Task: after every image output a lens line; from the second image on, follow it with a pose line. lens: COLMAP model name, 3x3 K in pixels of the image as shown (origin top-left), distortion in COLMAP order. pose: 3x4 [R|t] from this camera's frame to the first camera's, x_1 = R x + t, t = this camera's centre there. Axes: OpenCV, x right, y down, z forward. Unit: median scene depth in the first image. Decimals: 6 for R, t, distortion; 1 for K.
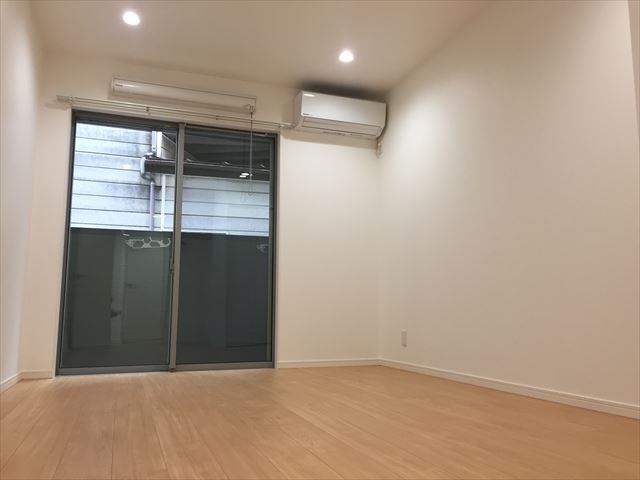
lens RADIAL K [[536.5, 0, 320.0], [0, 536.5, 240.0], [0, 0, 1]] dist [0.078621, -0.116248]
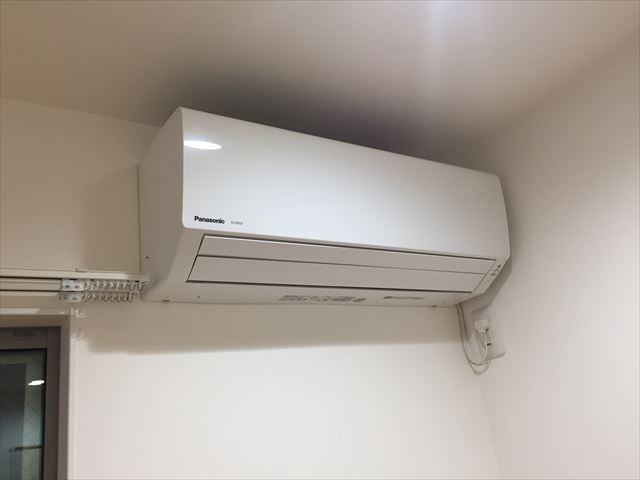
lens RADIAL K [[536.5, 0, 320.0], [0, 536.5, 240.0], [0, 0, 1]] dist [0.078621, -0.116248]
pose [[0.959485, -0.058097, 0.275707, -0.040158], [0.128456, 0.961098, -0.244518, -0.168686], [-0.250776, 0.270028, 0.929622, 0.787832]]
